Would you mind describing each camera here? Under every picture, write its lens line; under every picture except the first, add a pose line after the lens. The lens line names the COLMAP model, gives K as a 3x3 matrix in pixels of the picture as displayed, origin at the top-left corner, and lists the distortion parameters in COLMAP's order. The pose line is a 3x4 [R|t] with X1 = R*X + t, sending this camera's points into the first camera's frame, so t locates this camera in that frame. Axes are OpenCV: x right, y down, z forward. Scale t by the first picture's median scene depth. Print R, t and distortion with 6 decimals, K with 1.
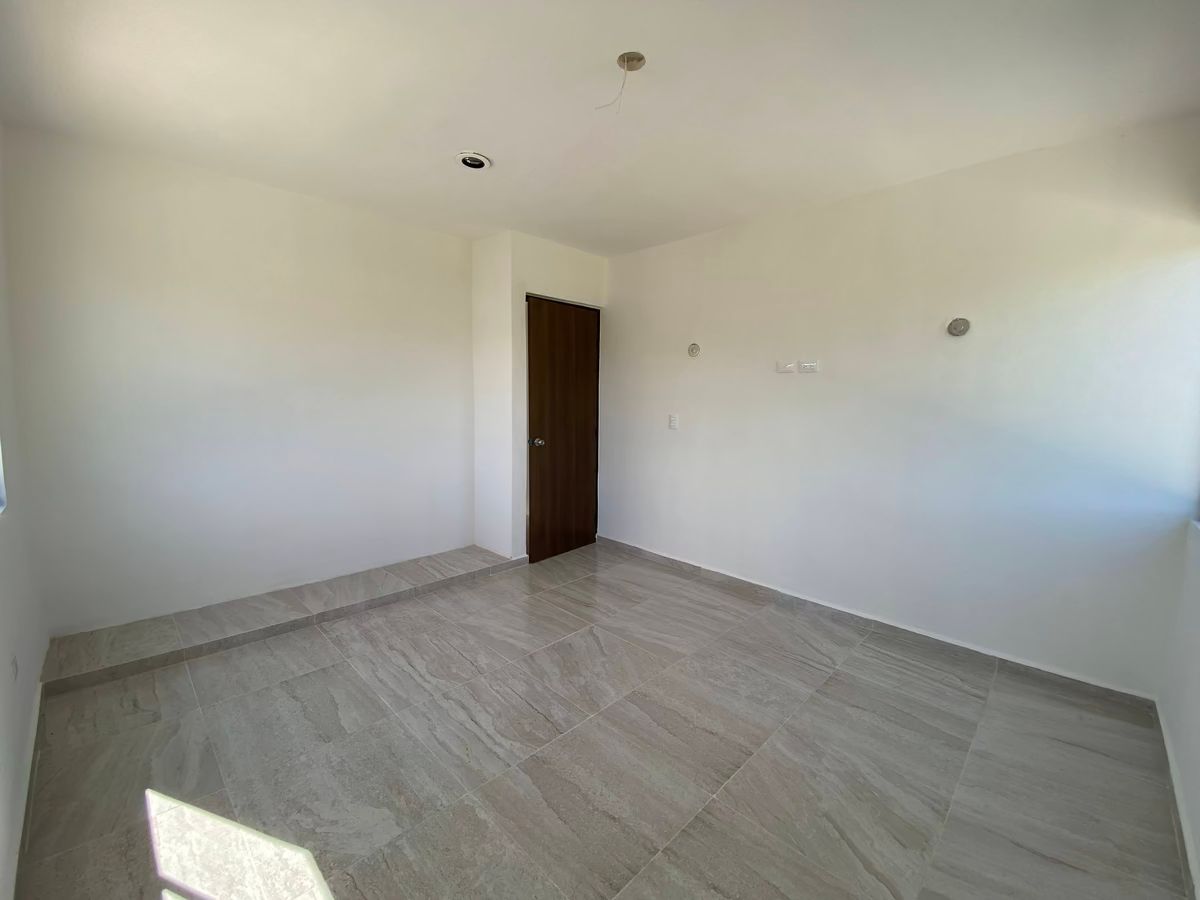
lens RADIAL K [[491.4, 0, 590.5], [0, 491.4, 447.8], [0, 0, 1]] dist [-0.000271, -0.009942]
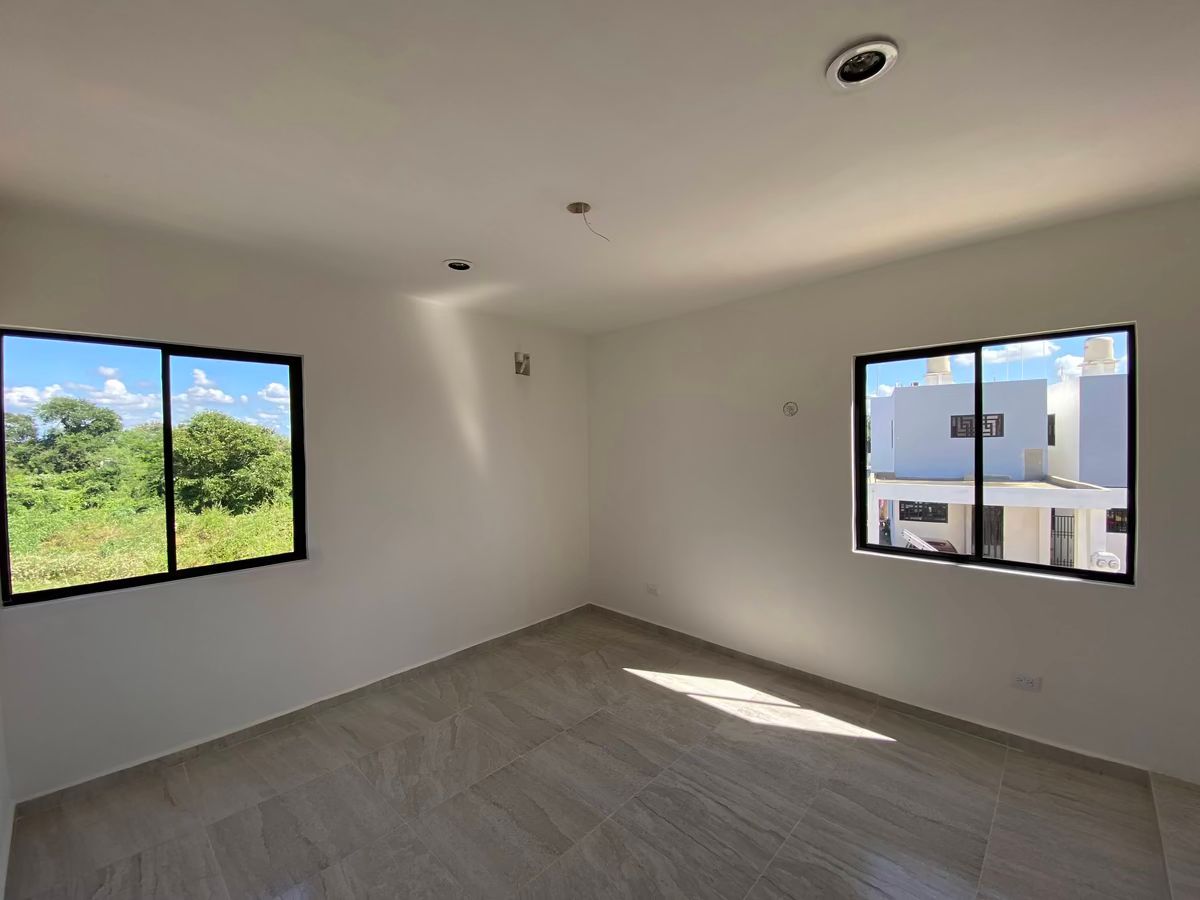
lens RADIAL K [[491.4, 0, 590.5], [0, 491.4, 447.8], [0, 0, 1]] dist [-0.000271, -0.009942]
pose [[-0.999851, -0.003776, -0.016836, 0.060312], [-0.005669, 0.993478, 0.113879, -0.302727], [0.016297, 0.113957, -0.993352, 1.947890]]
